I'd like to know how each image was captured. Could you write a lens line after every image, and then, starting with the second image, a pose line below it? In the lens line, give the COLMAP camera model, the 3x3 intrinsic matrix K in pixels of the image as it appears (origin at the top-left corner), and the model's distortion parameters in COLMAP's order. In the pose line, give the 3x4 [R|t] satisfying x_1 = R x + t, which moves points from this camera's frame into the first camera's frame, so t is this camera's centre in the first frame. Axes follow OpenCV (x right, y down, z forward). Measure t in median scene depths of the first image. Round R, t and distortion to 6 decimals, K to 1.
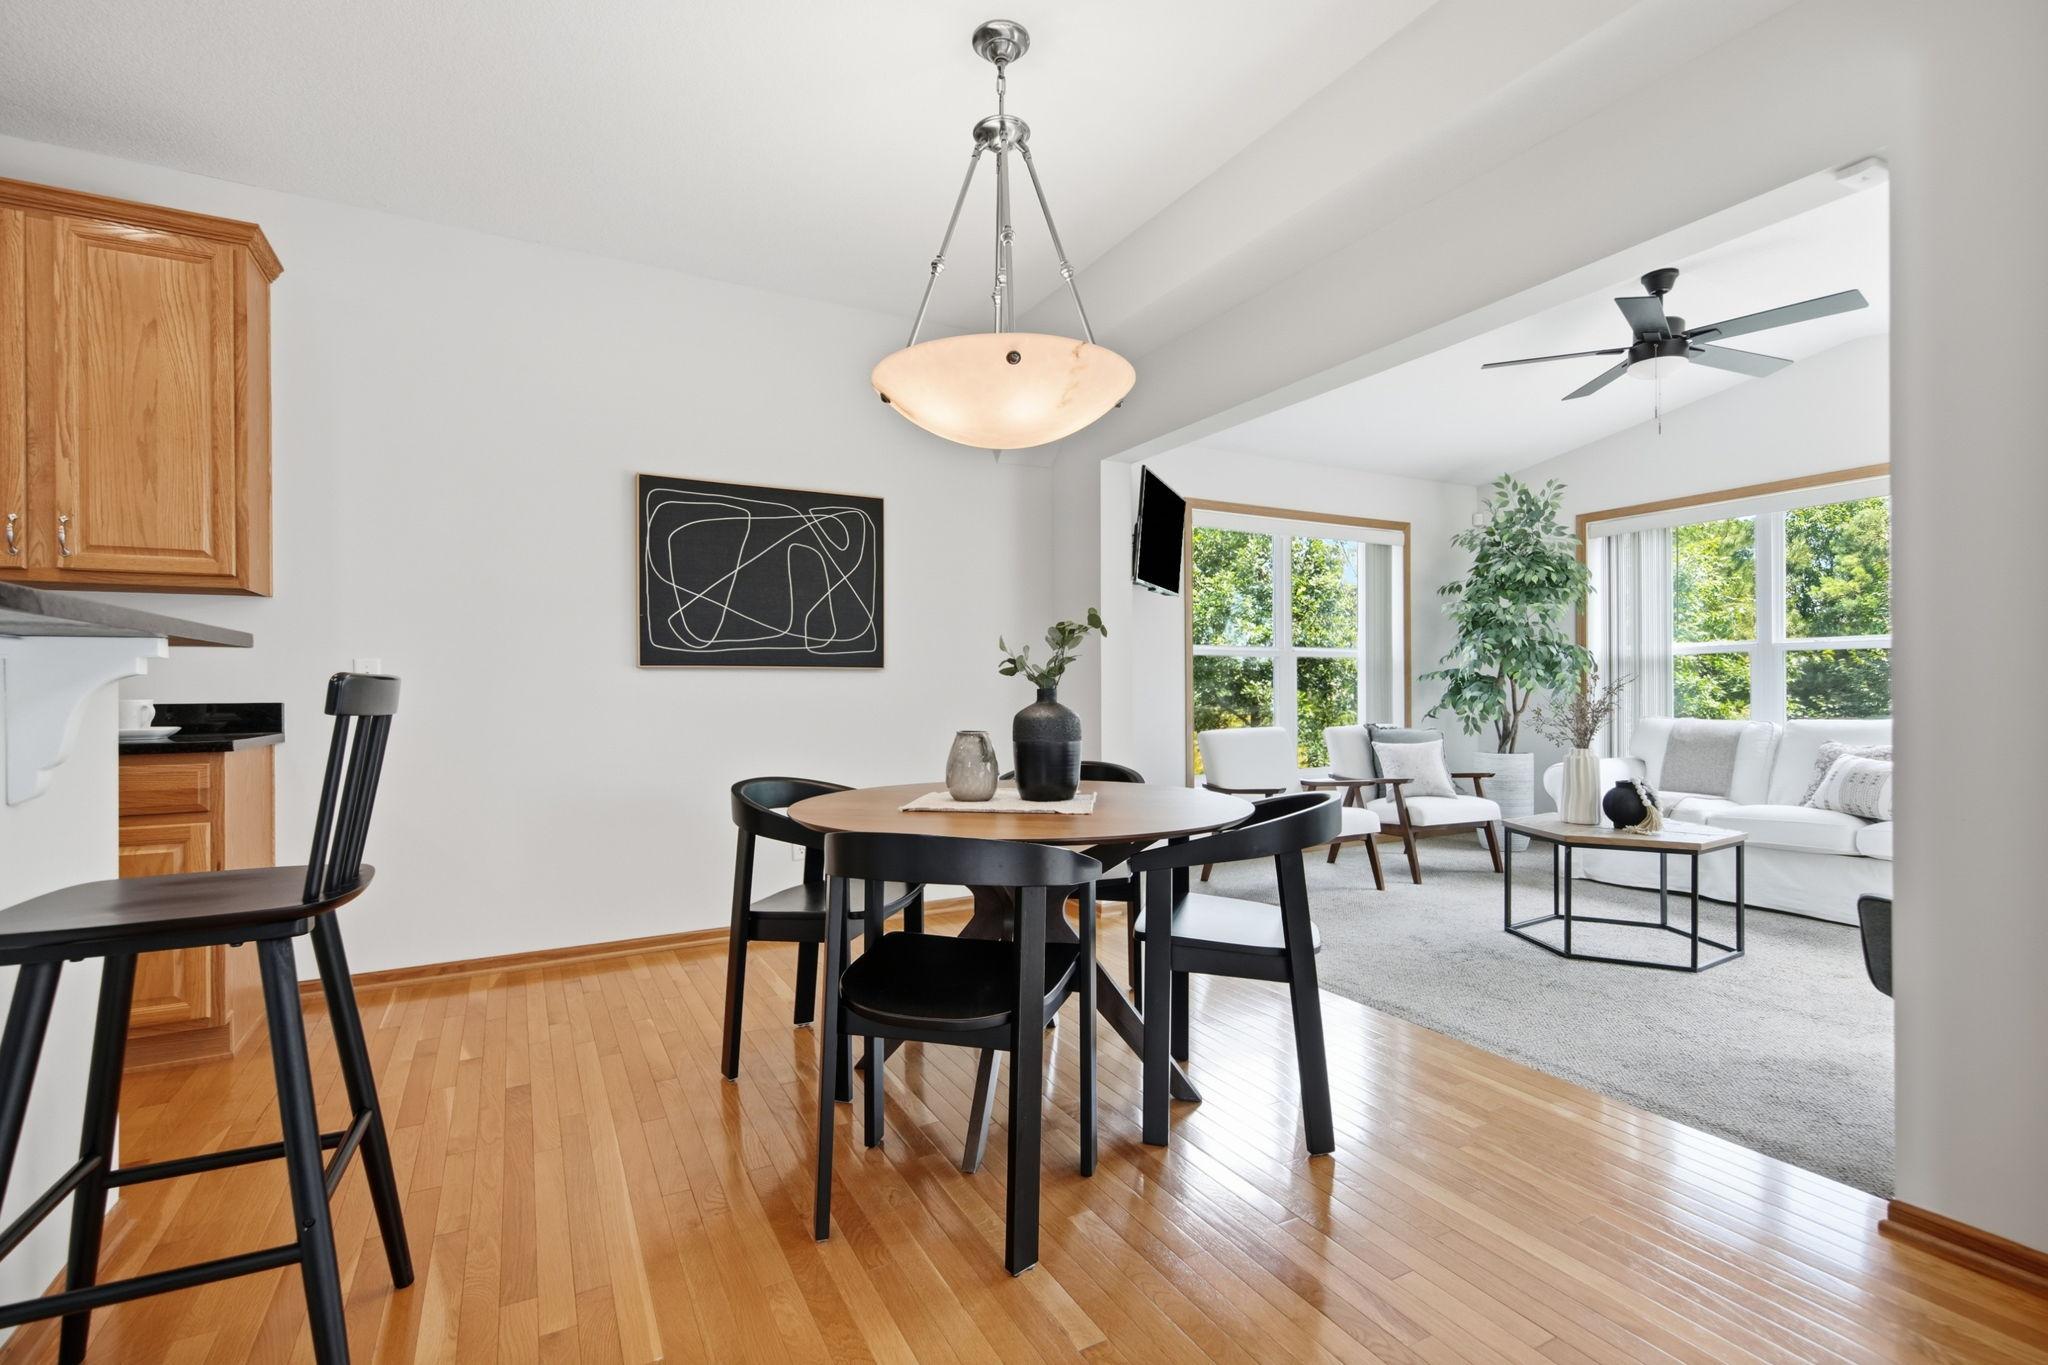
lens RADIAL K [[940.1, 0, 1024.6], [0, 940.1, 677.1], [0, 0, 1]] dist [0.020908, -0.000436]
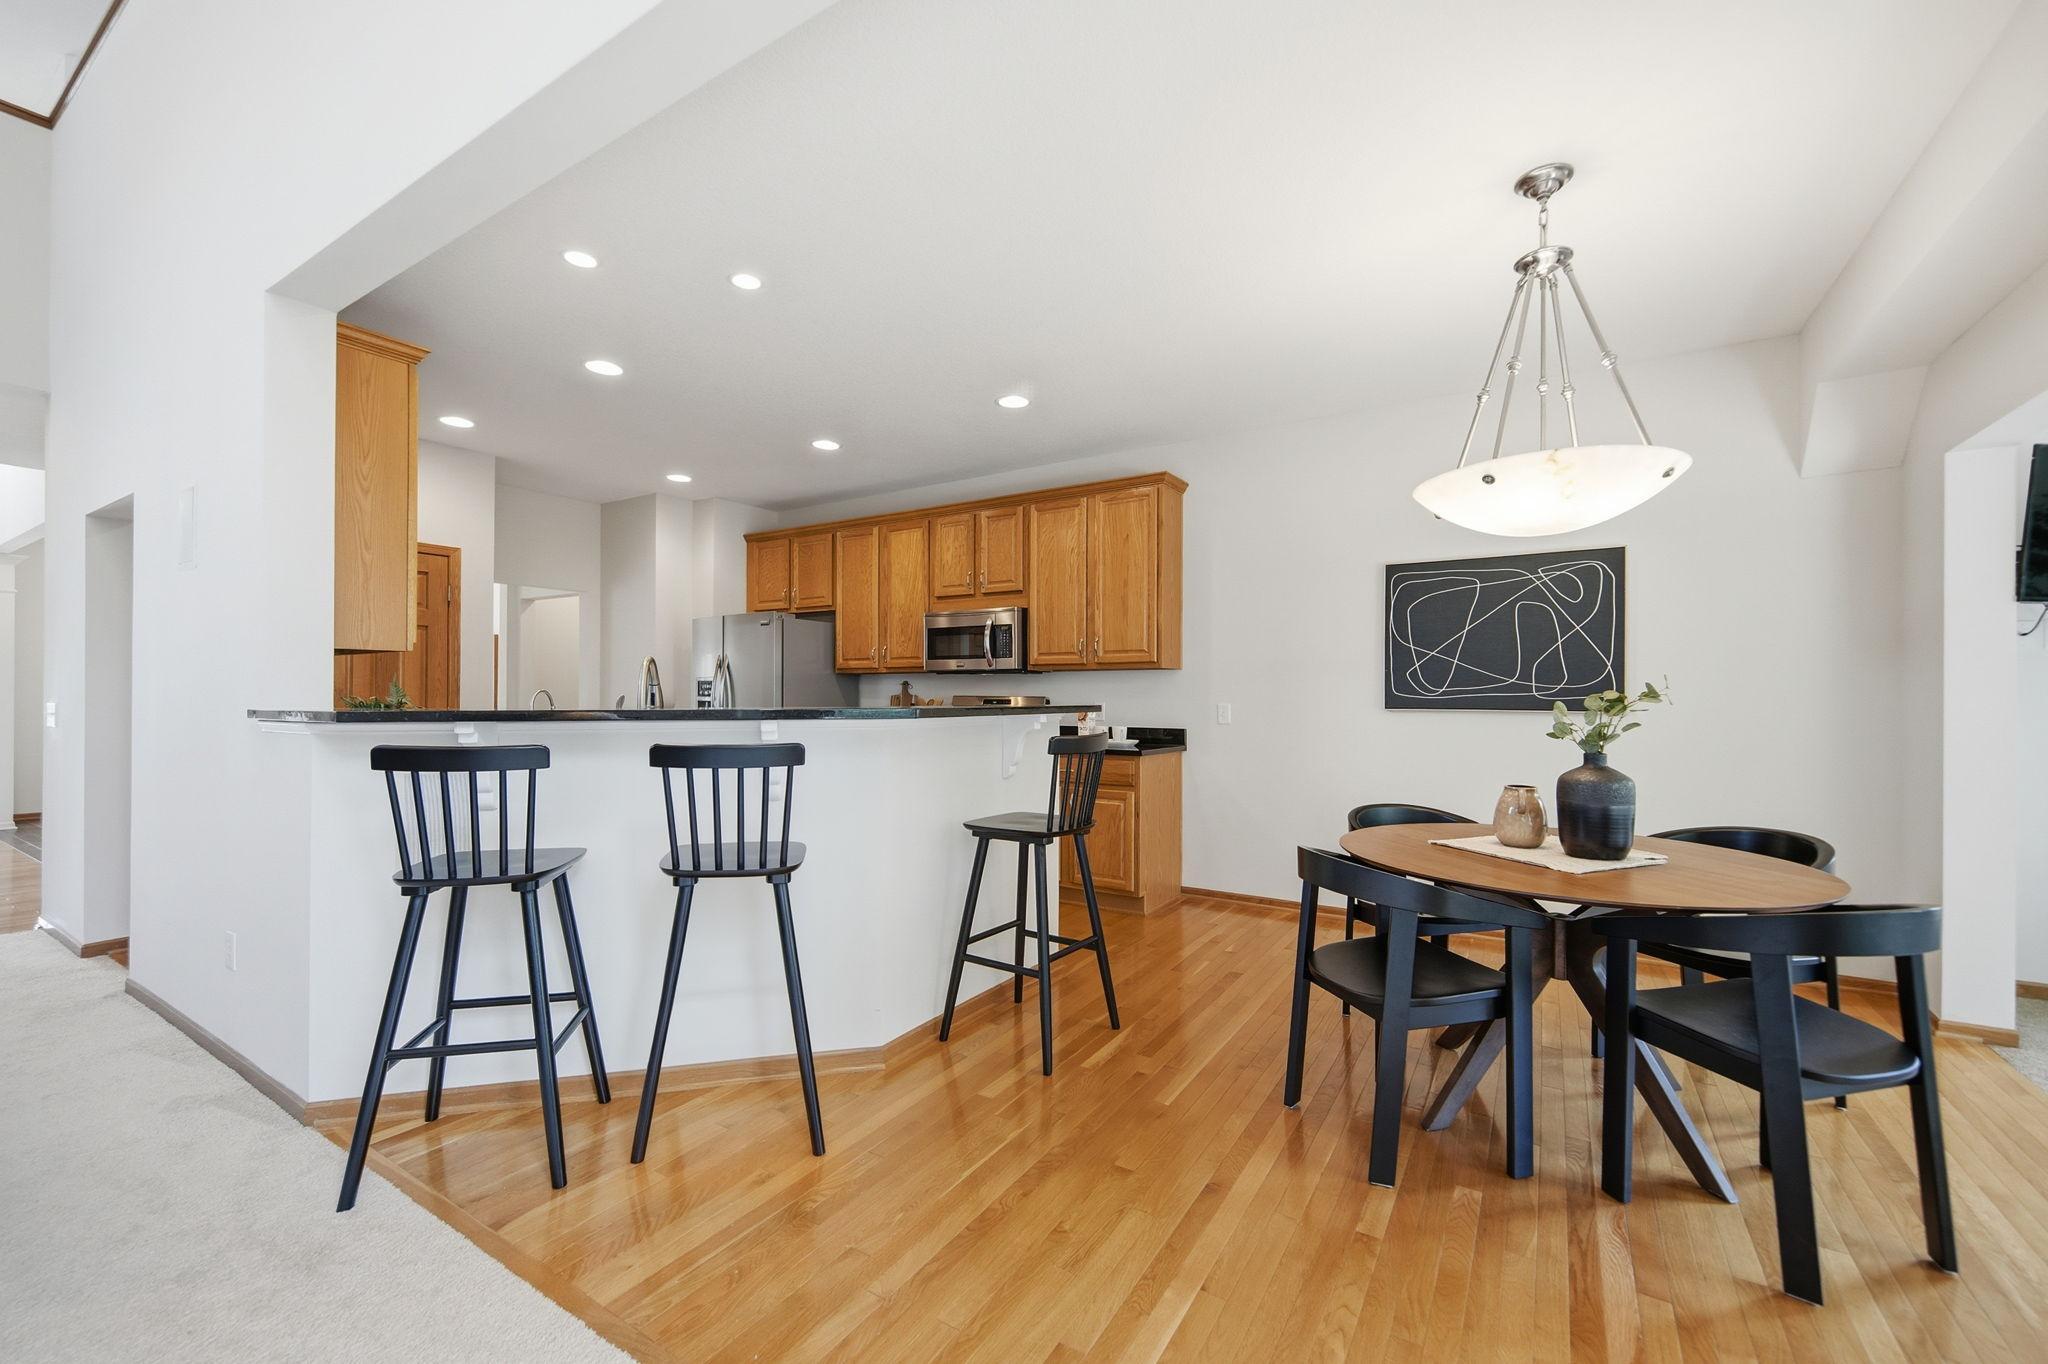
lens RADIAL K [[837.3, 0, 1024.0], [0, 837.3, 682.0], [0, 0, 1]] dist [0.016745, 0.000043]
pose [[0.489810, -0.006664, -0.871804, 0.518387], [0.004860, 0.999976, -0.004913, -0.064244], [0.871815, -0.001831, 0.489831, -0.035616]]
